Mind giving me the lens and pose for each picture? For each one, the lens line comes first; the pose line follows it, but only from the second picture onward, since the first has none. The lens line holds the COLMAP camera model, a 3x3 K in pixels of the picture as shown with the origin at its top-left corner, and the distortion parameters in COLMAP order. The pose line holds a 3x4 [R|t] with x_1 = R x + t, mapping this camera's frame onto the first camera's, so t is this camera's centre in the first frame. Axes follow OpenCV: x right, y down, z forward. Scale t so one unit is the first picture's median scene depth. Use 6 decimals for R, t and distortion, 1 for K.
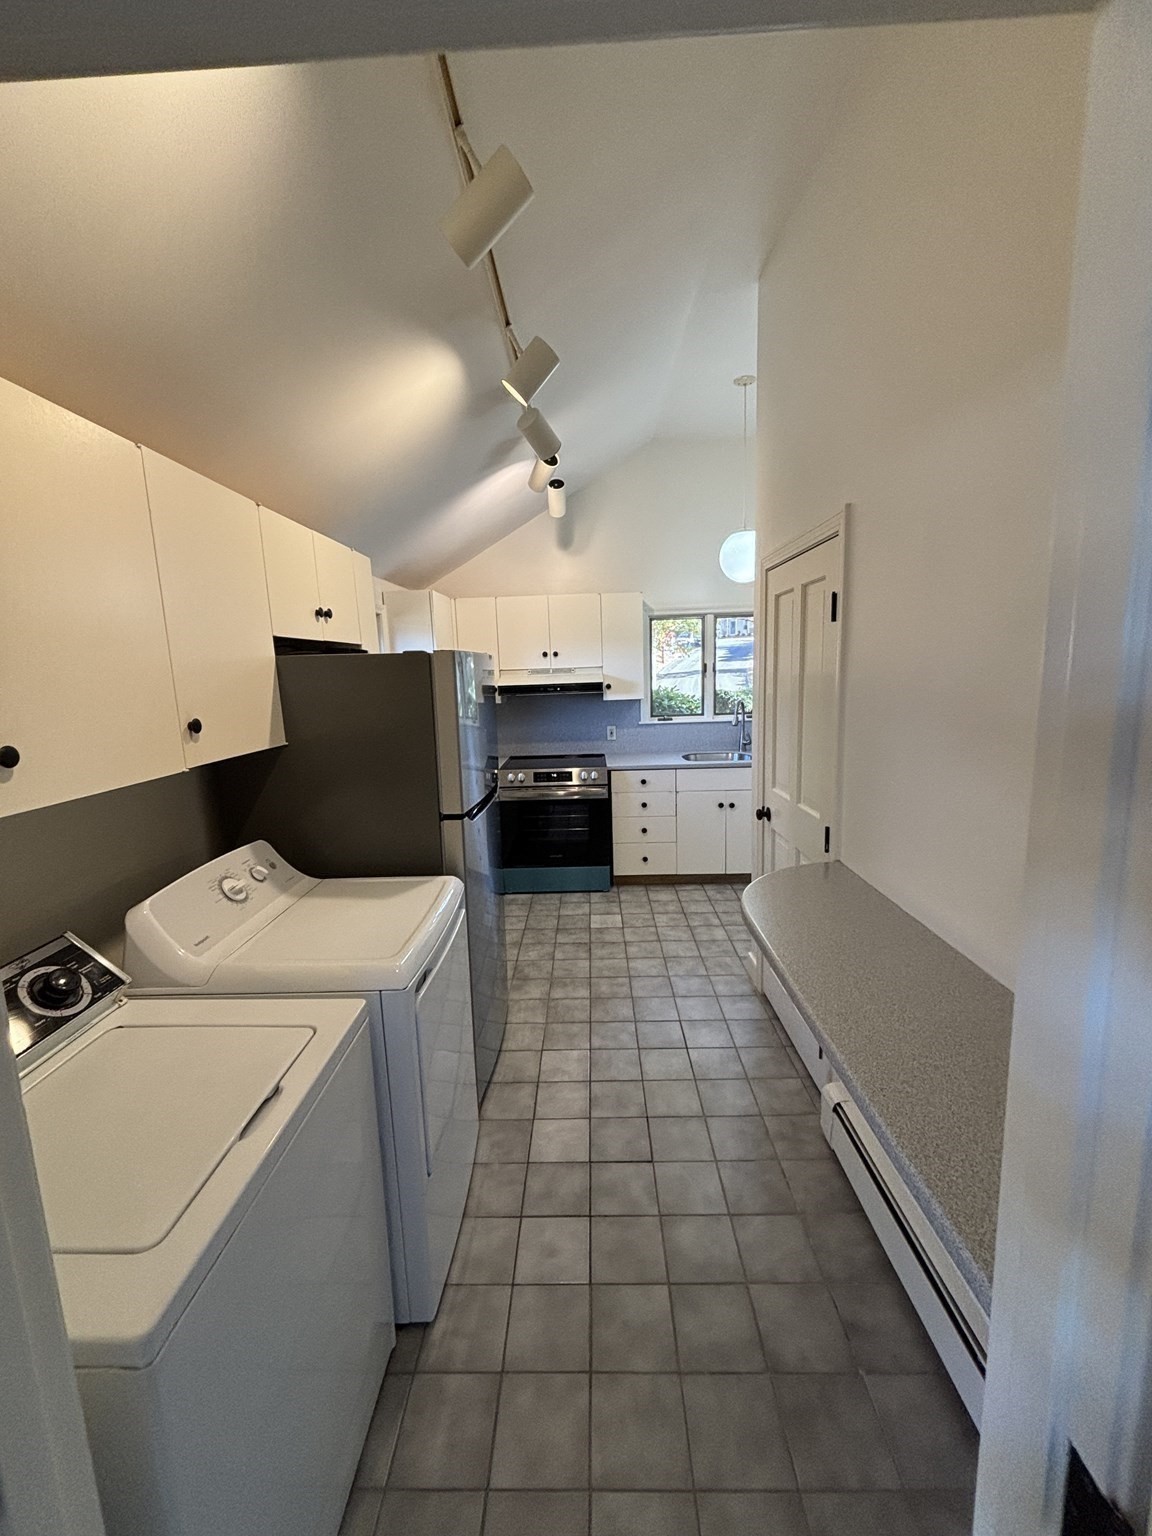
lens RADIAL K [[617.6, 0, 574.5], [0, 617.6, 767.8], [0, 0, 1]] dist [-0.000495, -0.000722]
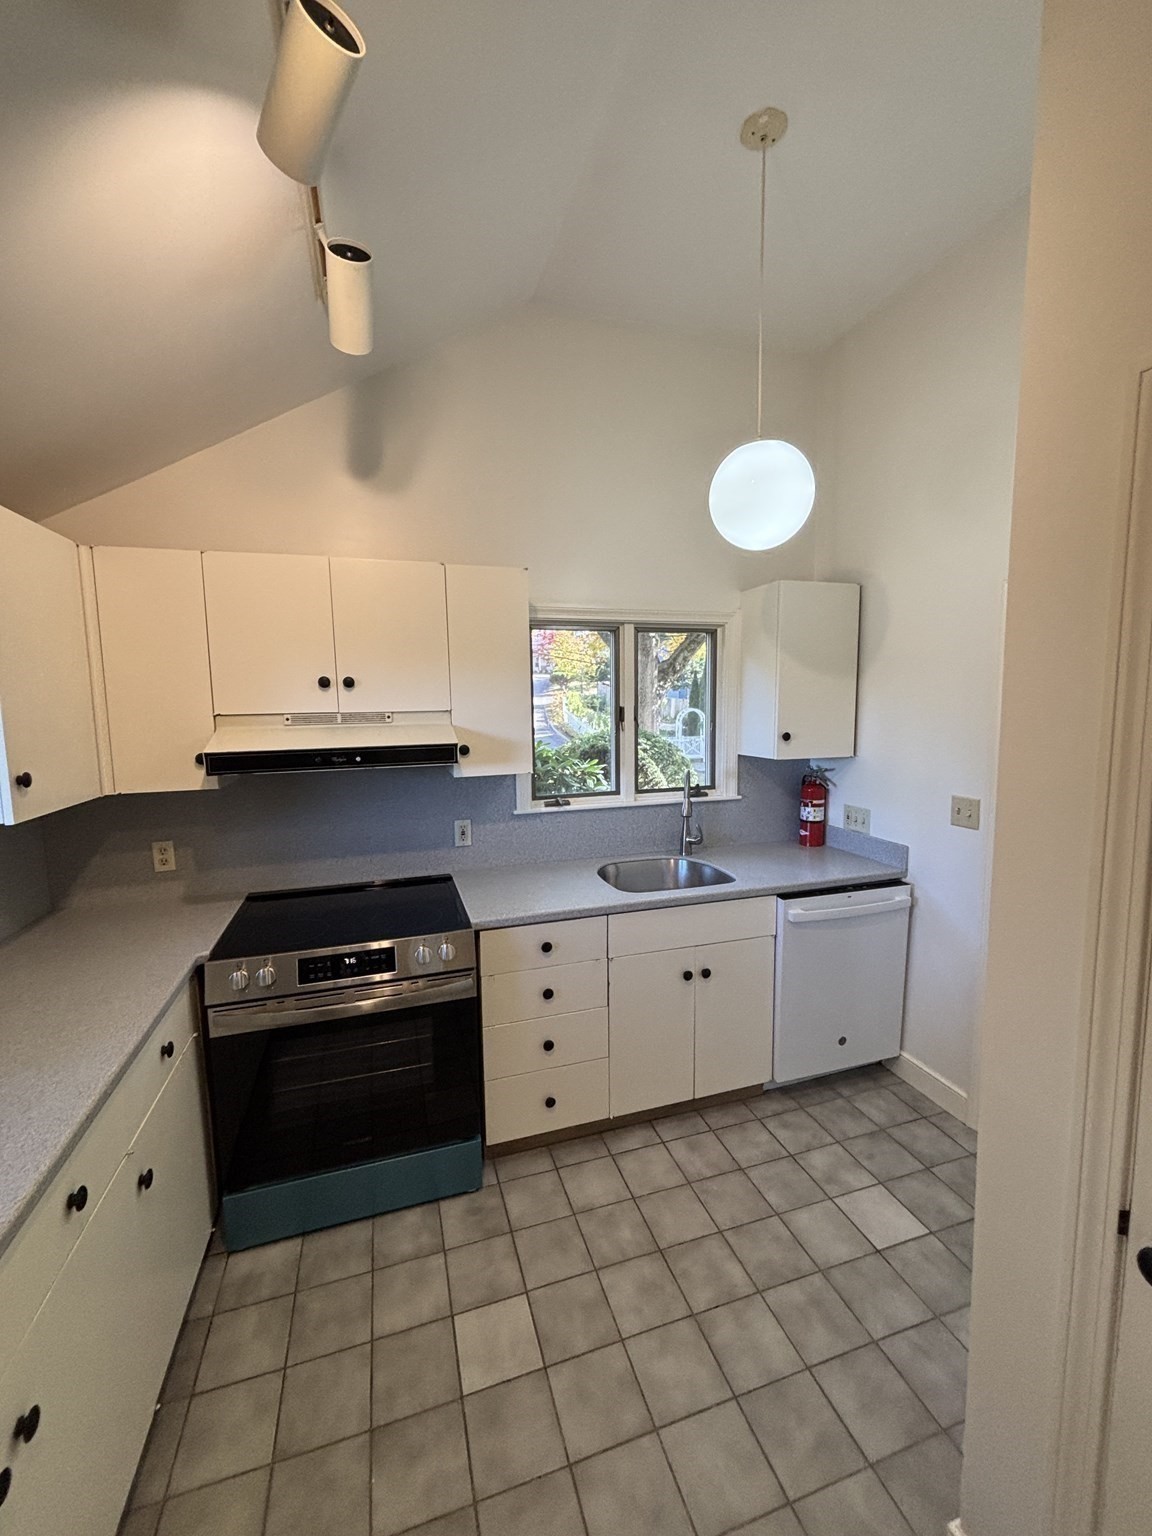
lens RADIAL K [[617.6, 0, 583.6], [0, 617.6, 771.4], [0, 0, 1]] dist [-0.000495, -0.000722]
pose [[0.941910, -0.015759, 0.335495, -0.022164], [0.031618, 0.998623, -0.041861, -0.094865], [-0.334374, 0.050037, 0.941111, 0.522036]]
